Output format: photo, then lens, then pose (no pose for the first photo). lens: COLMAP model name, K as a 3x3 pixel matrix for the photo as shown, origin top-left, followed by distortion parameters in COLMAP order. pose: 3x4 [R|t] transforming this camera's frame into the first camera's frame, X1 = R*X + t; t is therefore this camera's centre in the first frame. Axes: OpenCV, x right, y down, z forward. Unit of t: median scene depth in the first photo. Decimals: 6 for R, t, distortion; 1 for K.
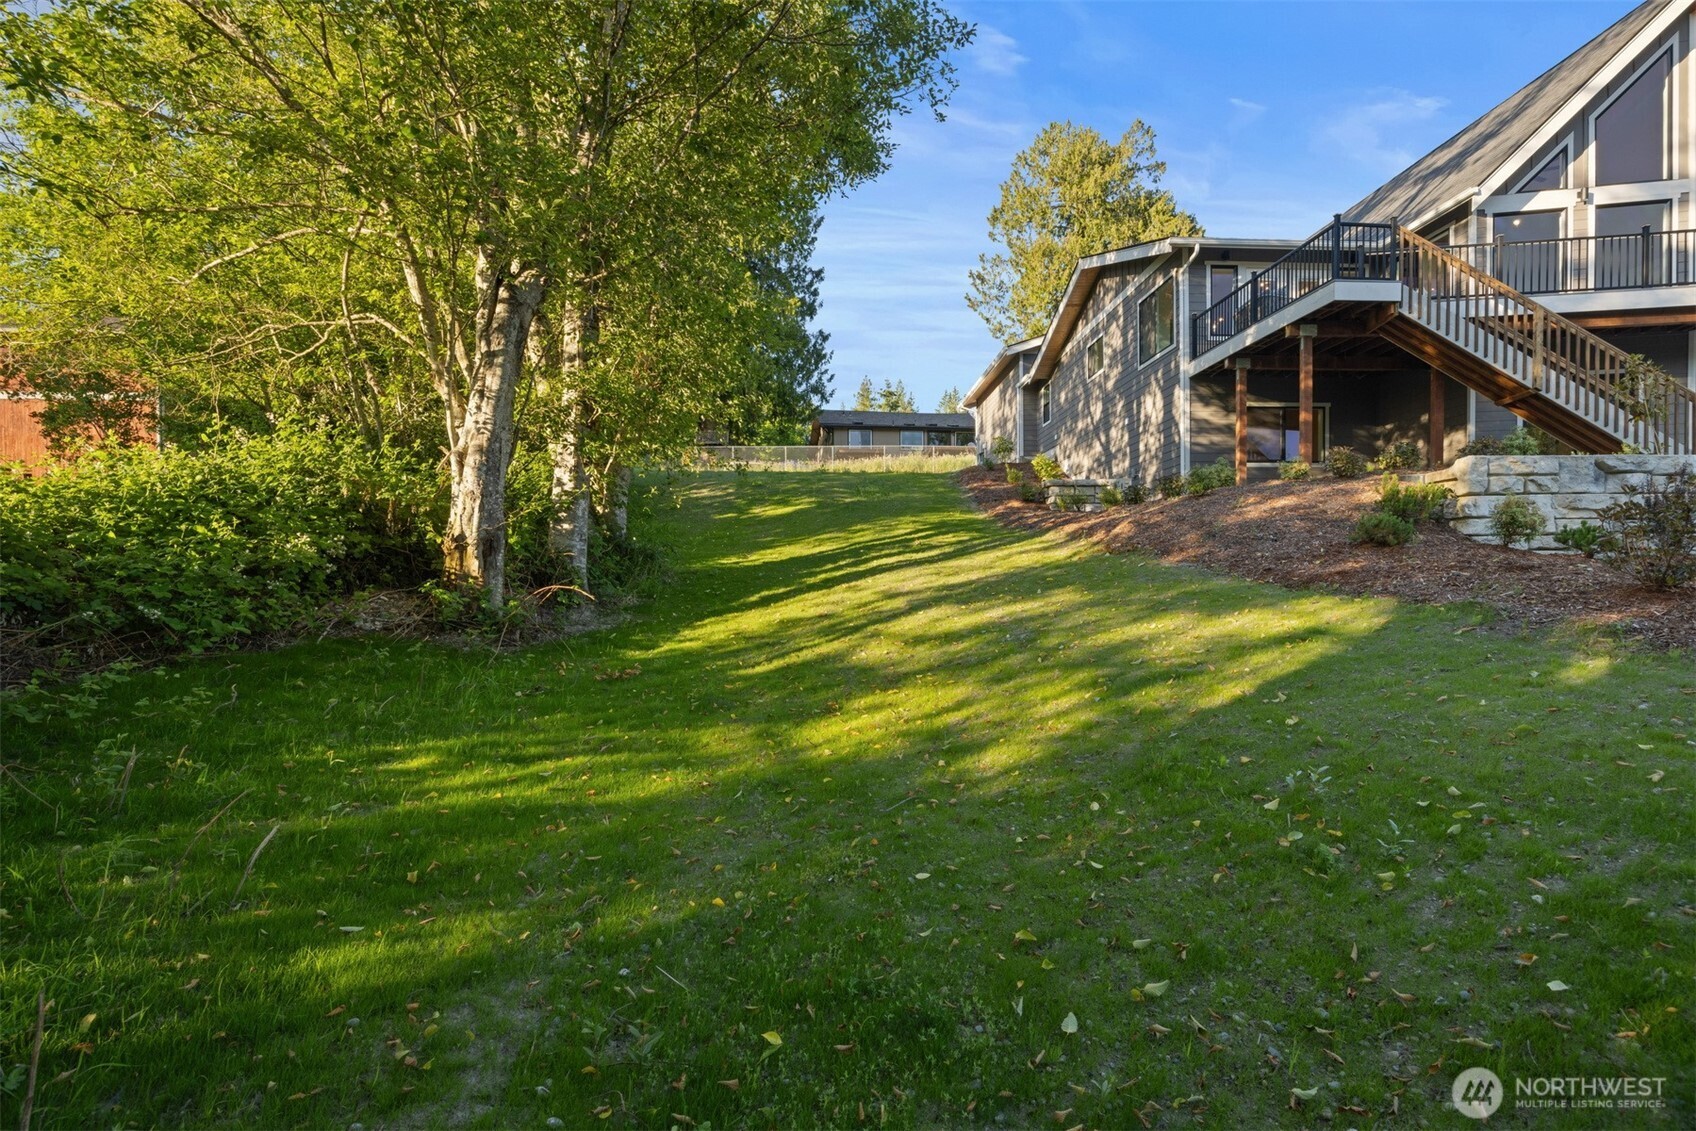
lens RADIAL K [[797.0, 0, 845.1], [0, 797.0, 593.8], [0, 0, 1]] dist [-0.012731, -0.000097]
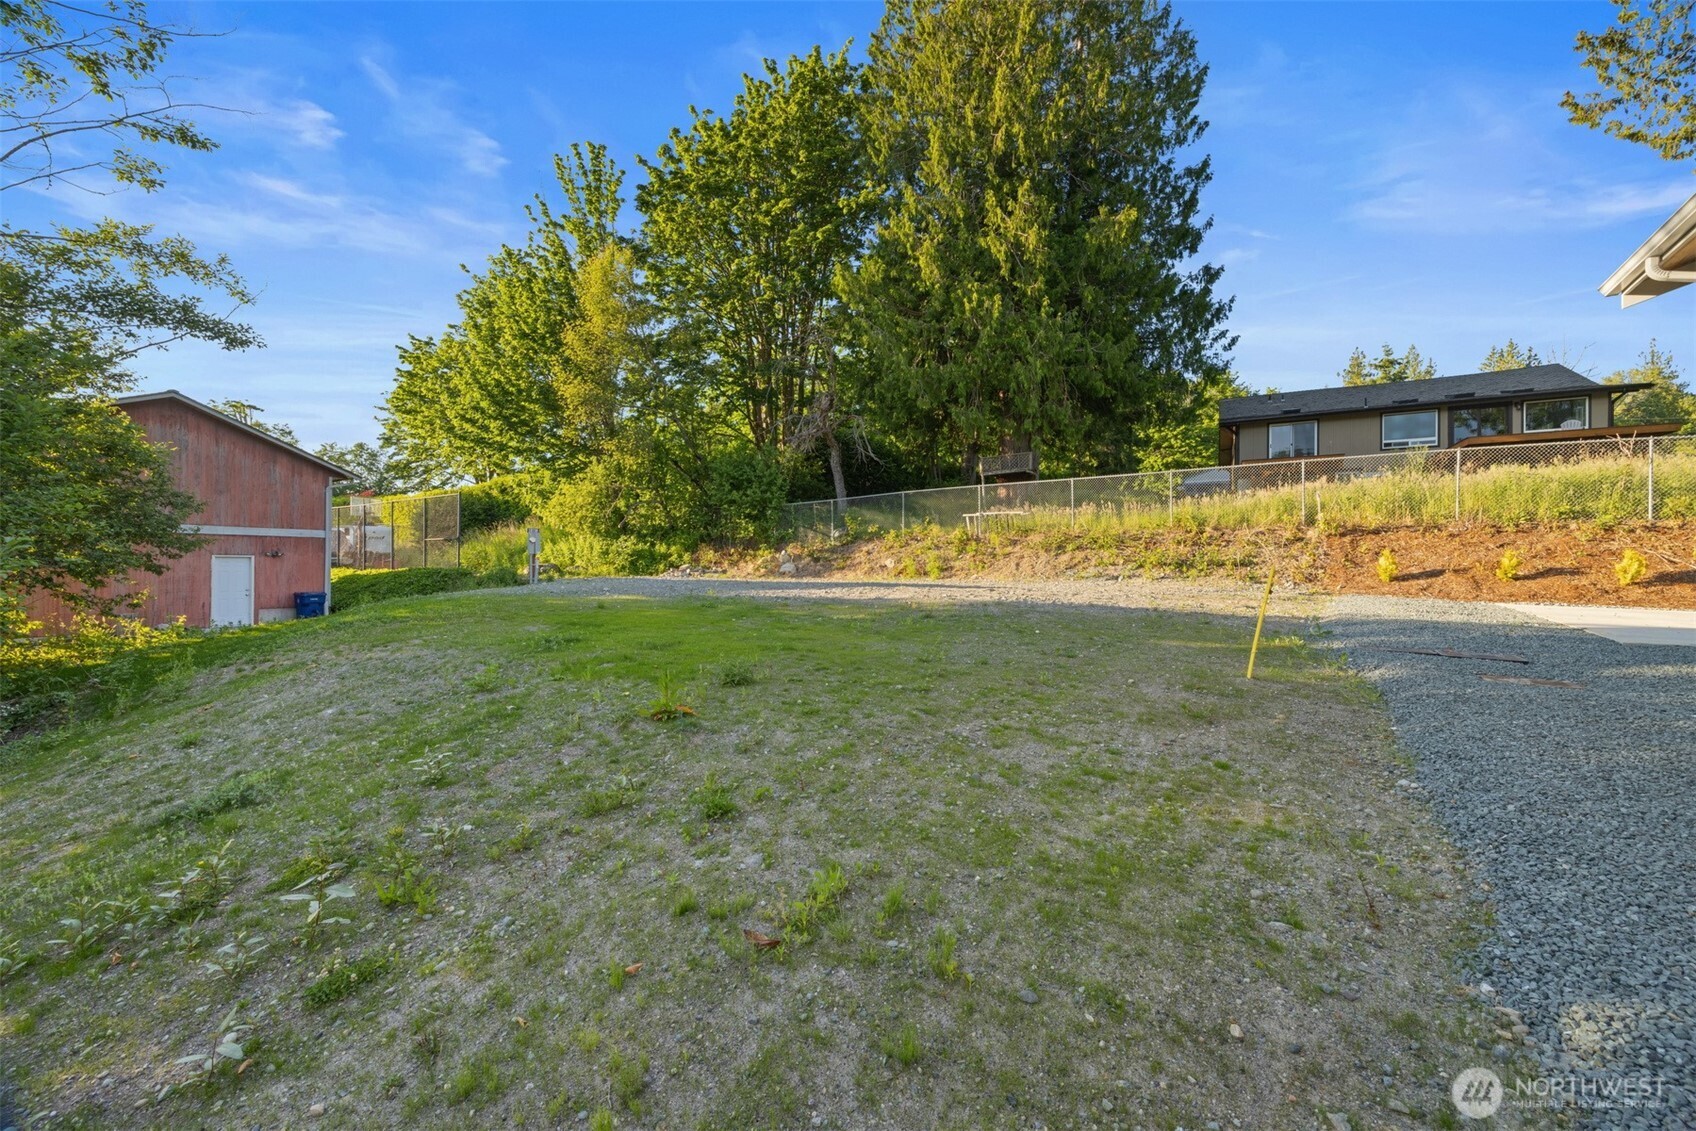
lens RADIAL K [[671.5, 0, 824.8], [0, 671.5, 570.7], [0, 0, 1]] dist [0.000278, 0.000269]
pose [[0.789882, 0.005190, -0.613237, 0.166039], [-0.018377, 0.999715, -0.015210, -0.280266], [0.612983, 0.023284, 0.789753, 1.349173]]
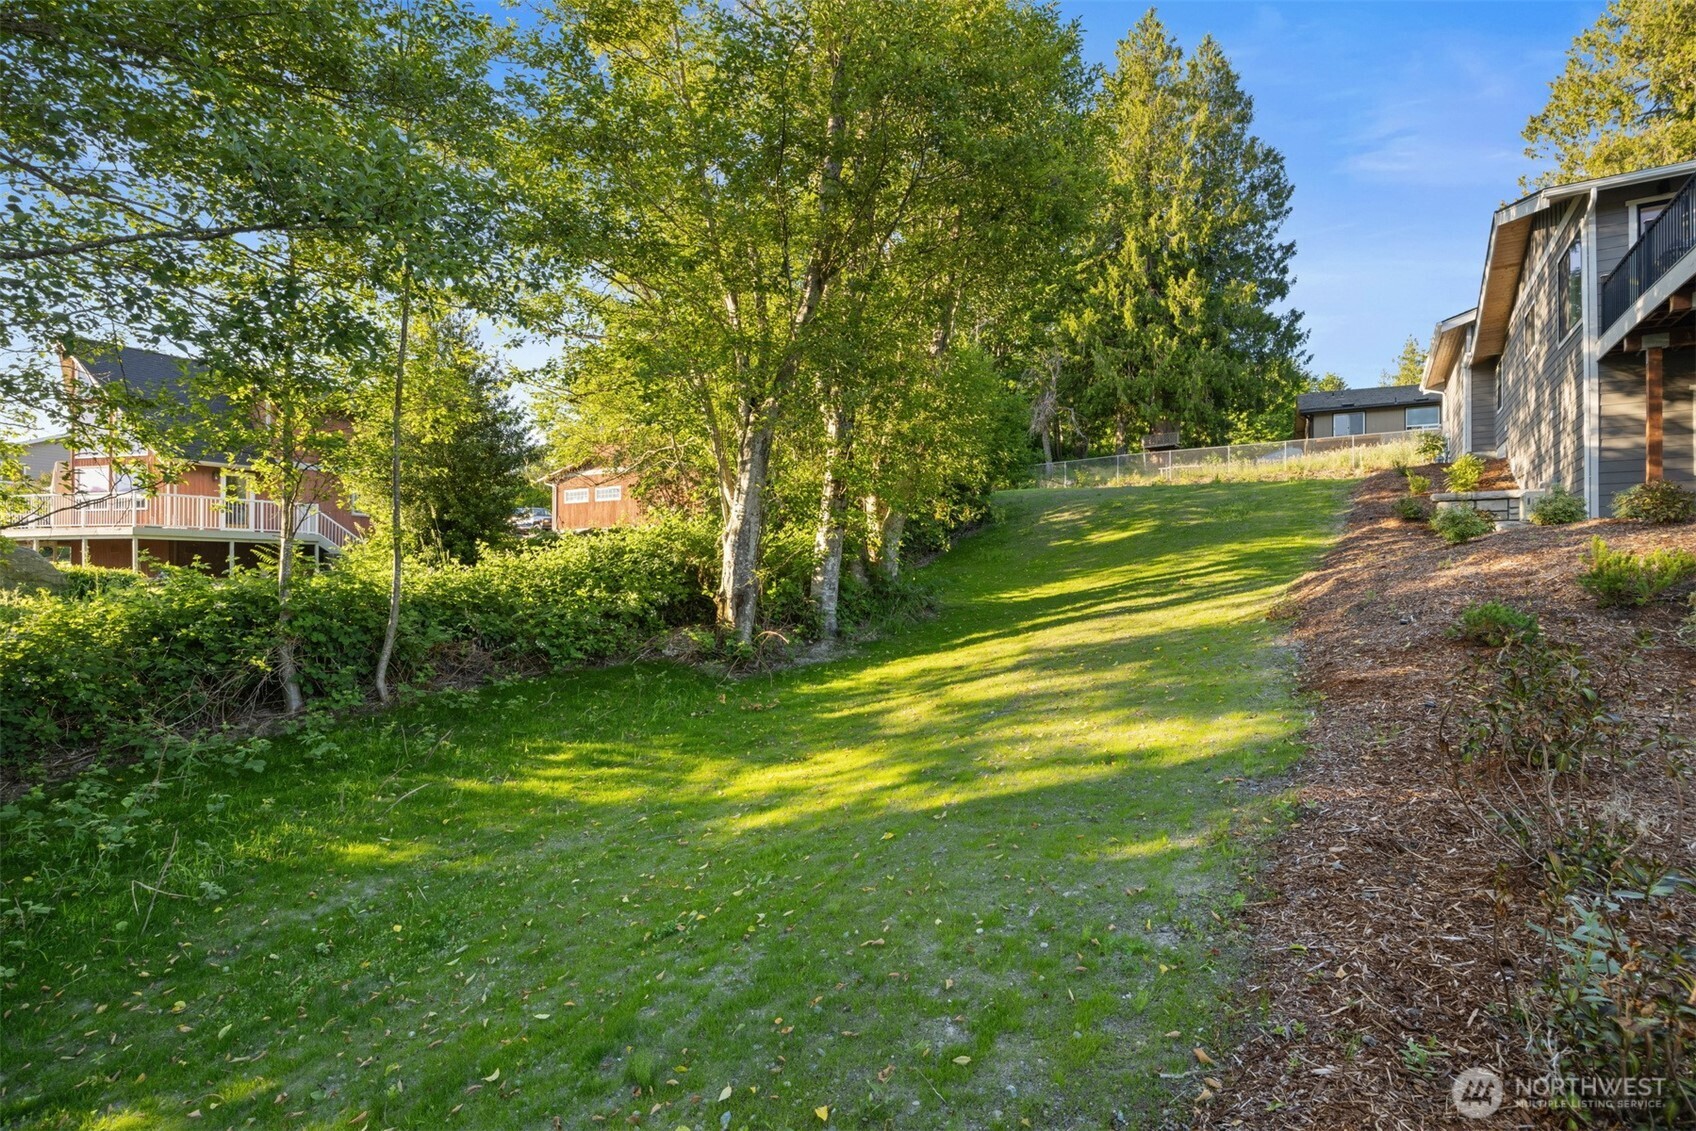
lens RADIAL K [[776.4, 0, 848.0], [0, 776.4, 565.5], [0, 0, 1]] dist [-0.011062, -0.000373]
pose [[0.807955, 0.001357, -0.589243, 0.245065], [-0.016139, 0.999673, -0.019827, -0.046011], [0.589024, 0.025530, 0.807712, 0.002338]]
